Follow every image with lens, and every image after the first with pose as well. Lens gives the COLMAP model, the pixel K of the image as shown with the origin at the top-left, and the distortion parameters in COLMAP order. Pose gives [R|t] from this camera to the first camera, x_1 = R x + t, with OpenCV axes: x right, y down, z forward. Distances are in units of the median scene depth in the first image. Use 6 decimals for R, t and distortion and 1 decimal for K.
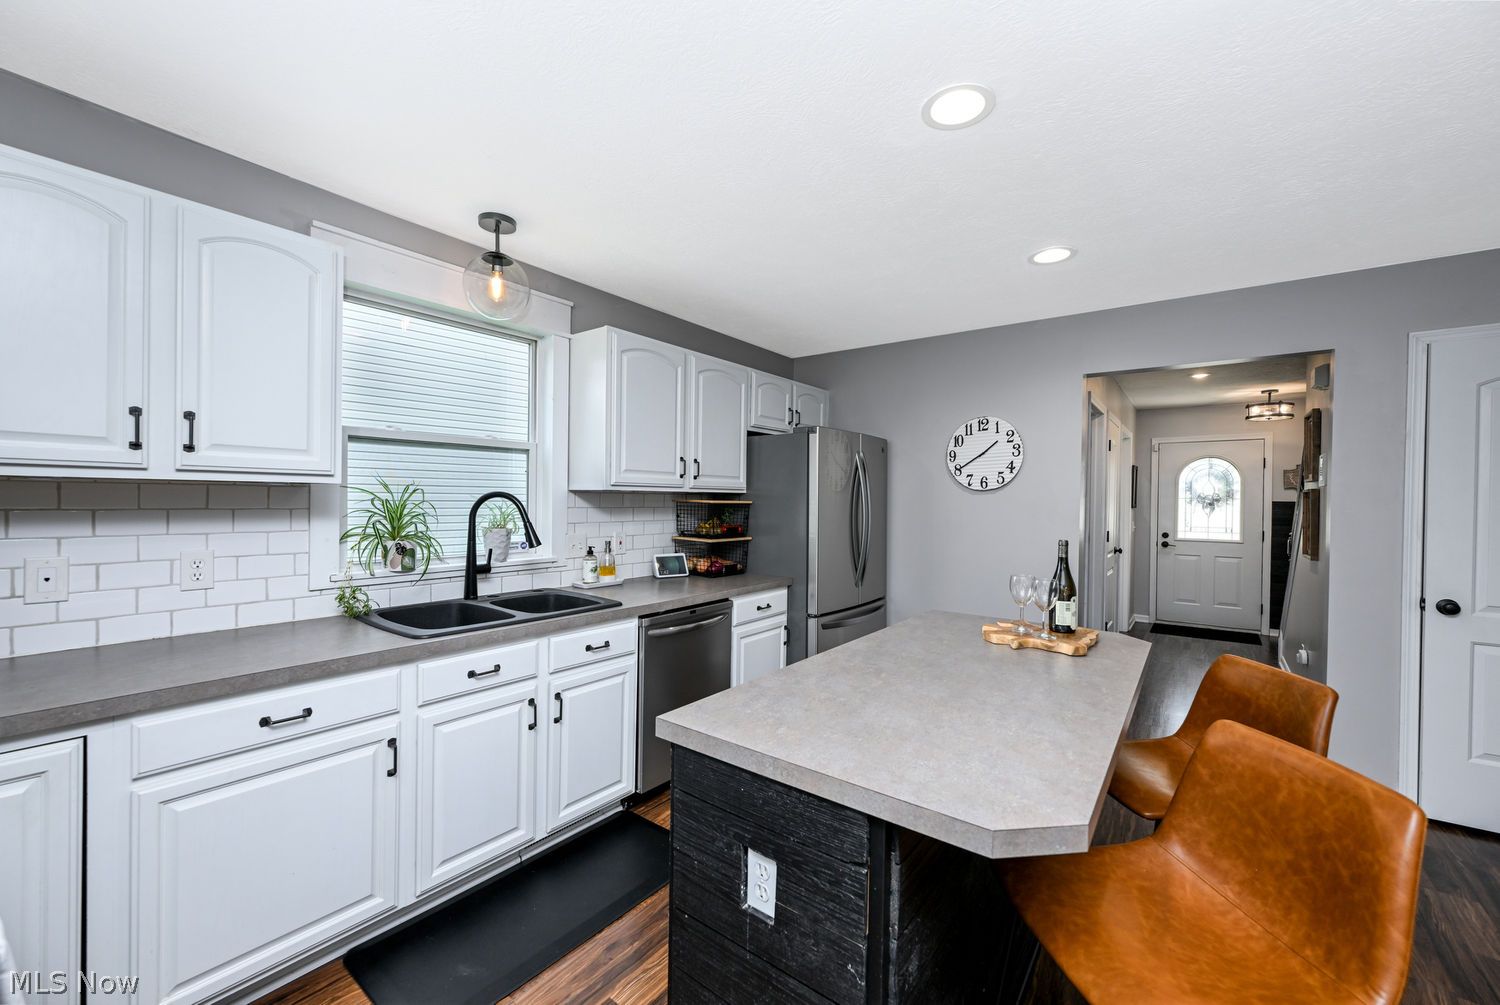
lens RADIAL K [[598.8, 0, 756.8], [0, 598.8, 495.8], [0, 0, 1]] dist [0.000446, -0.000635]
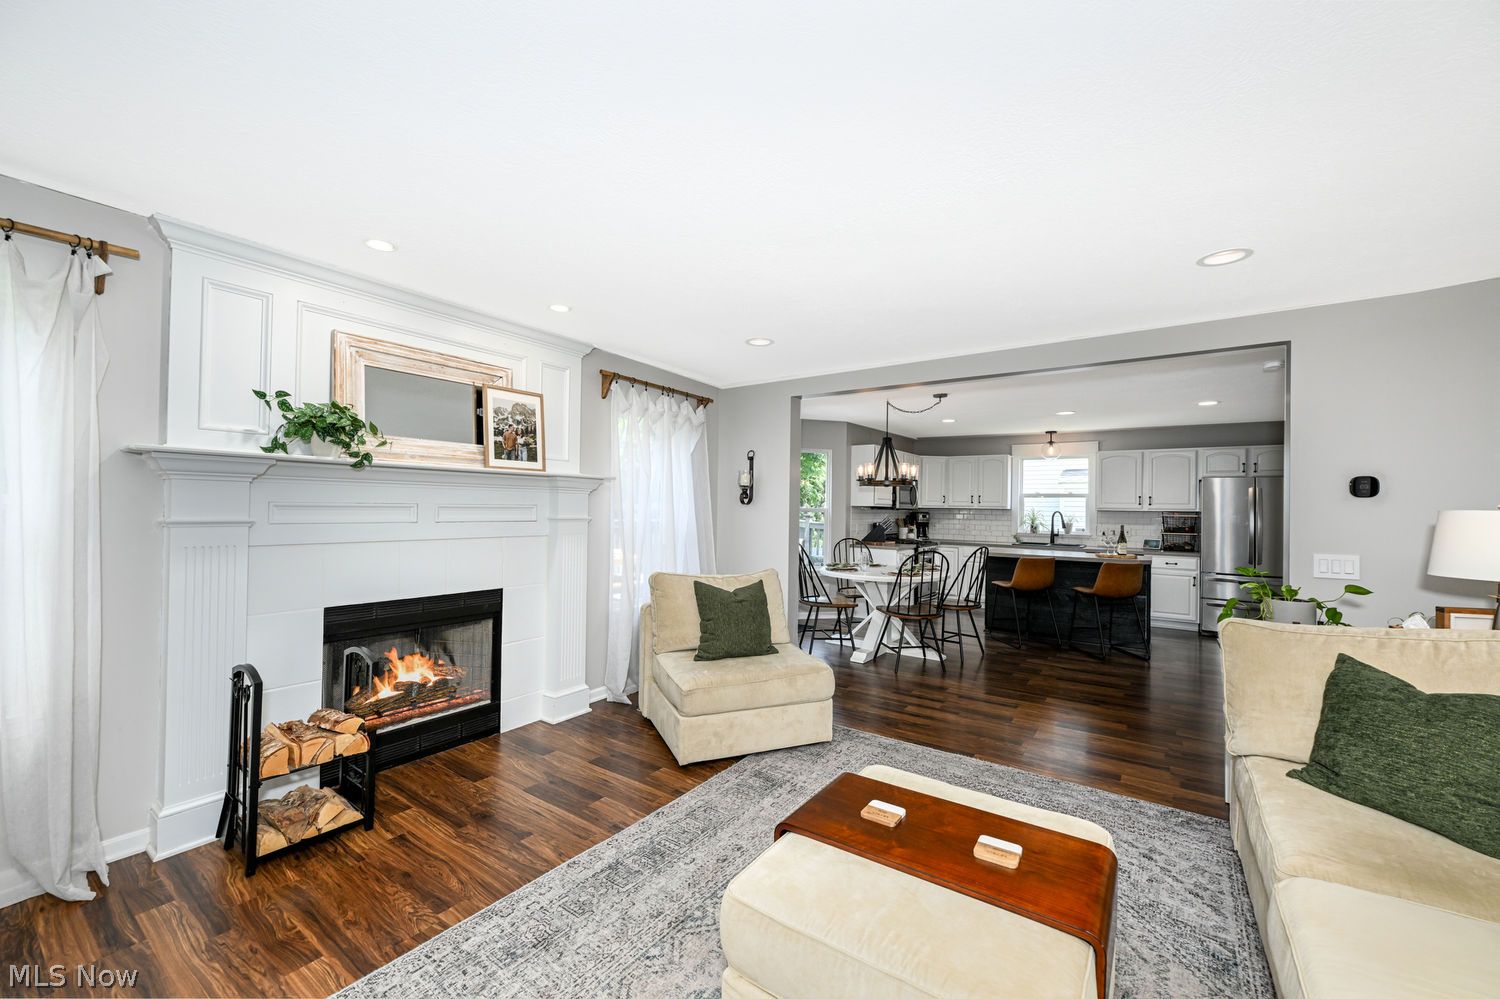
lens RADIAL K [[598.8, 0, 735.7], [0, 598.8, 502.6], [0, 0, 1]] dist [0.000446, -0.000635]
pose [[0.037961, -0.024324, -0.998983, 2.786608], [-0.012428, 0.999615, -0.024811, 0.050360], [0.999202, 0.013357, 0.037644, -0.884435]]
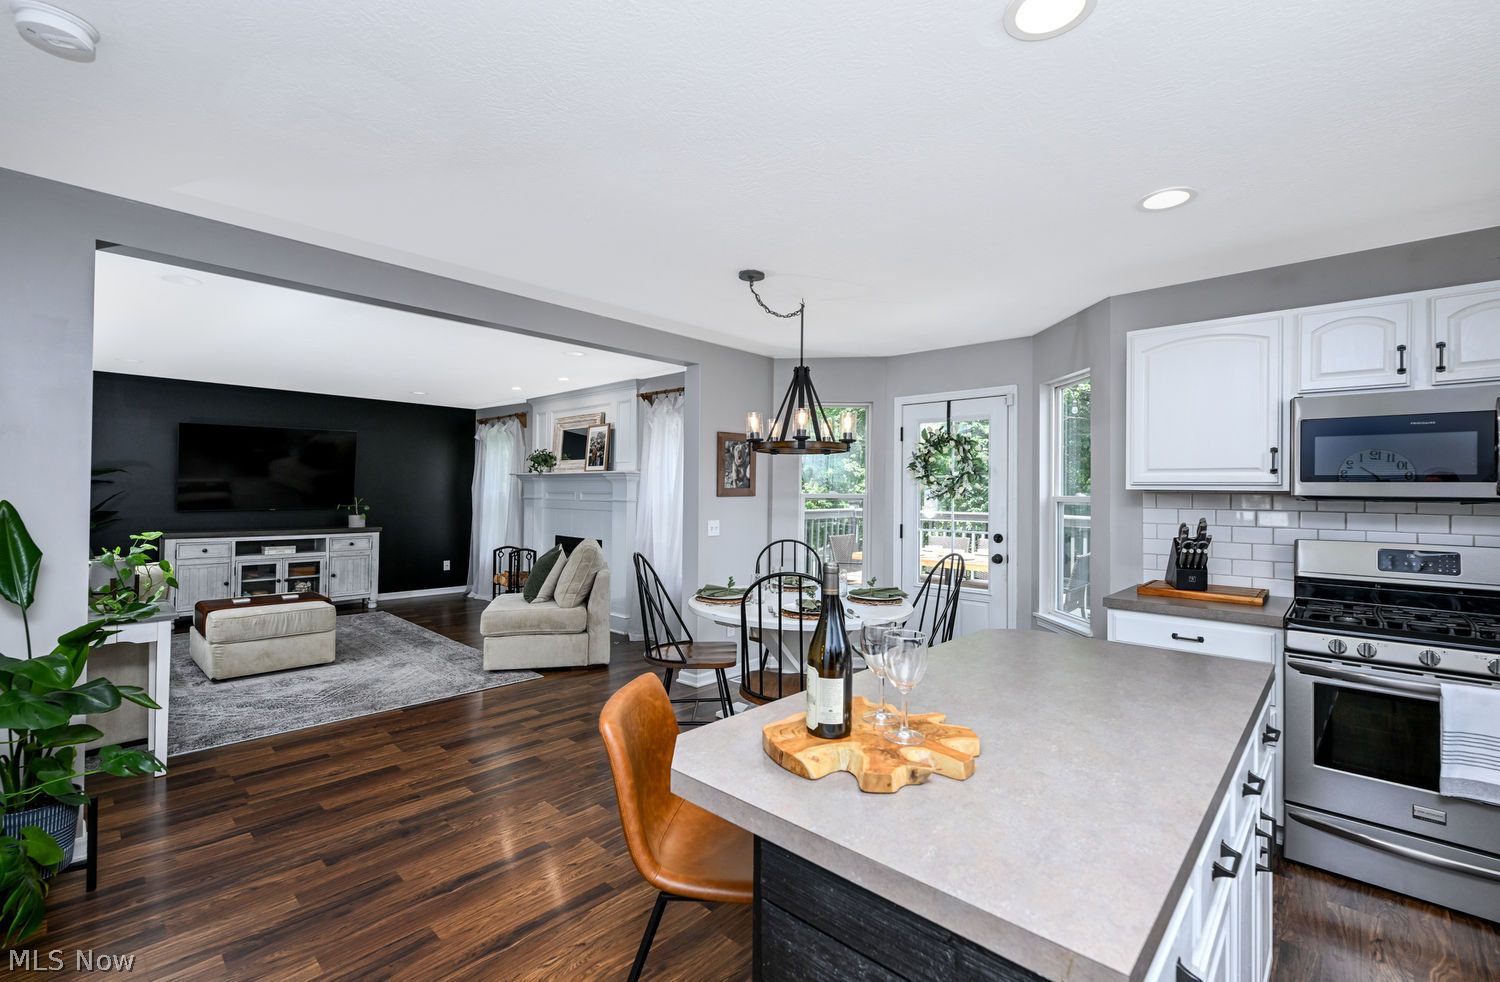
lens RADIAL K [[647.0, 0, 747.4], [0, 647.0, 483.4], [0, 0, 1]] dist [0.000361, -0.000001]
pose [[-0.994368, -0.026761, 0.102552, 0.413769], [-0.028366, 0.999496, -0.014221, 0.012686], [-0.102120, -0.017049, -0.994626, 1.259000]]
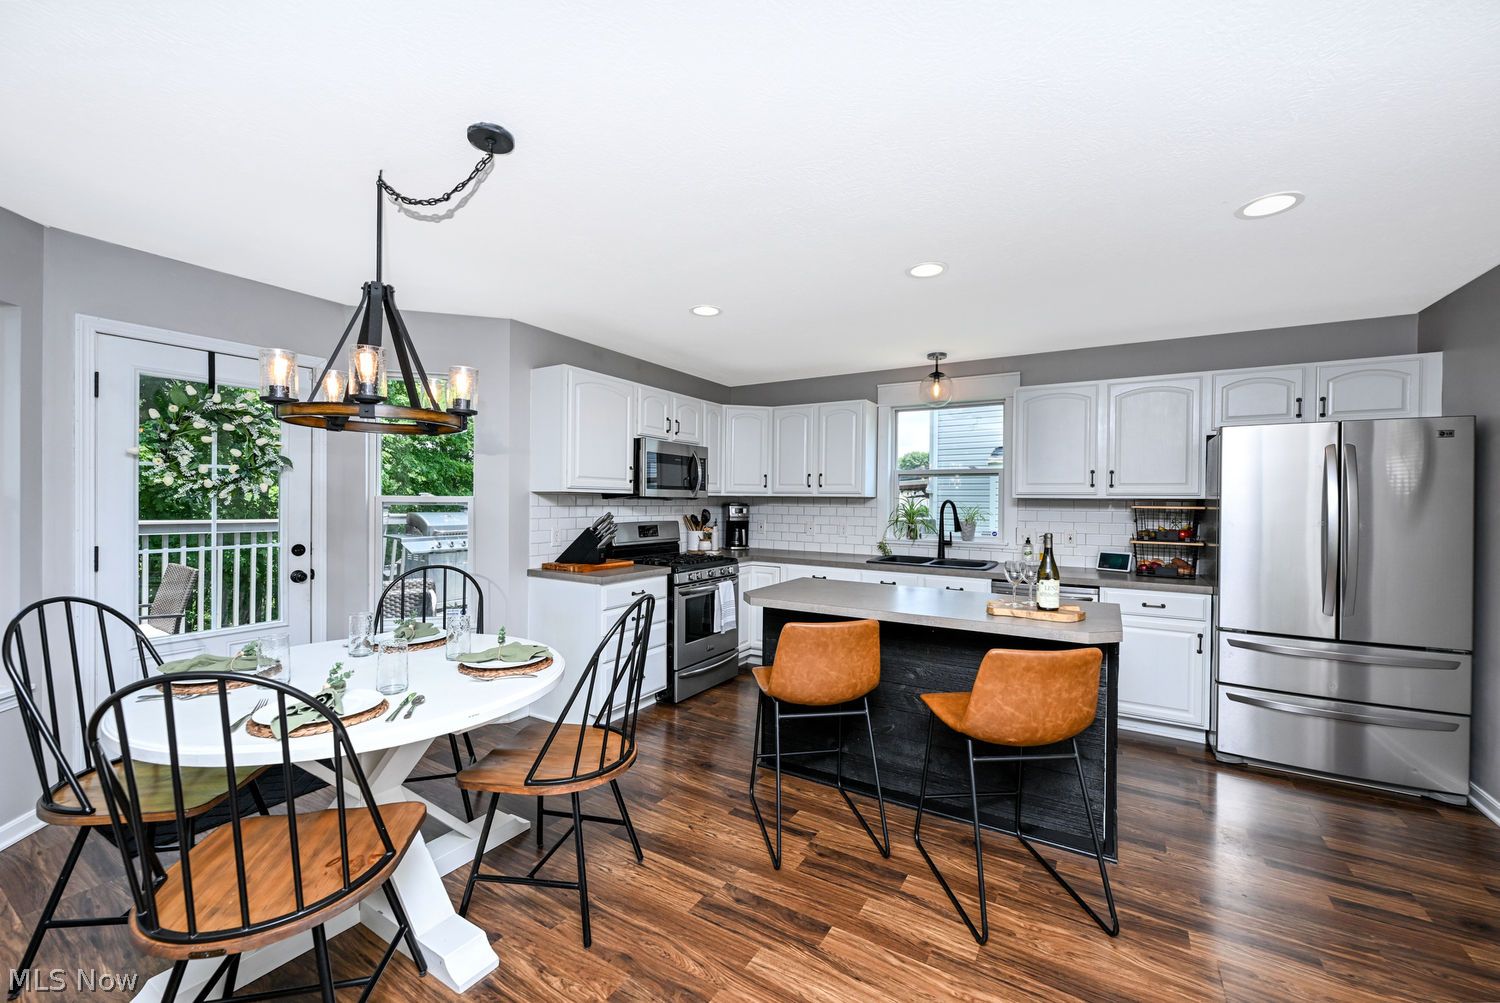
lens RADIAL K [[598.8, 0, 747.6], [0, 598.8, 503.8], [0, 0, 1]] dist [0.000446, -0.000635]
pose [[0.105975, -0.007825, -0.994338, 1.295211], [-0.006366, 0.999943, -0.008547, 0.024326], [0.994348, 0.007236, 0.105919, 0.214263]]
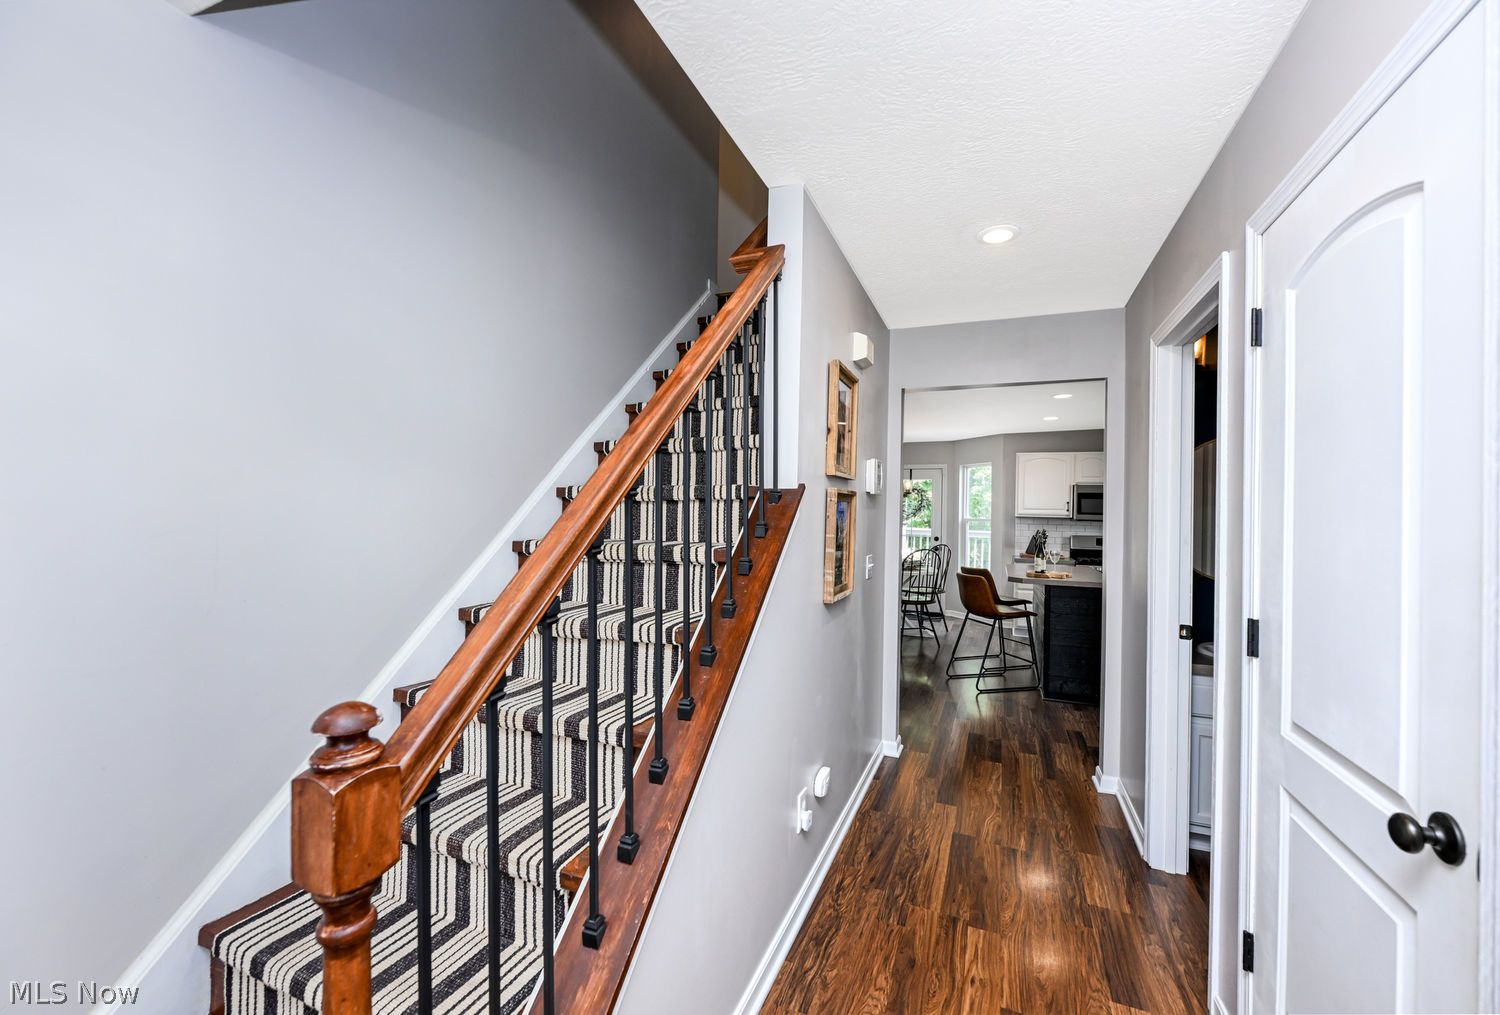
lens RADIAL K [[598.8, 0, 751.7], [0, 598.8, 505.7], [0, 0, 1]] dist [0.000446, -0.000635]
pose [[-0.967678, -0.022757, -0.251159, 1.764850], [-0.021121, 0.999735, -0.009208, -0.013834], [0.251302, -0.003605, -0.967902, 2.404916]]
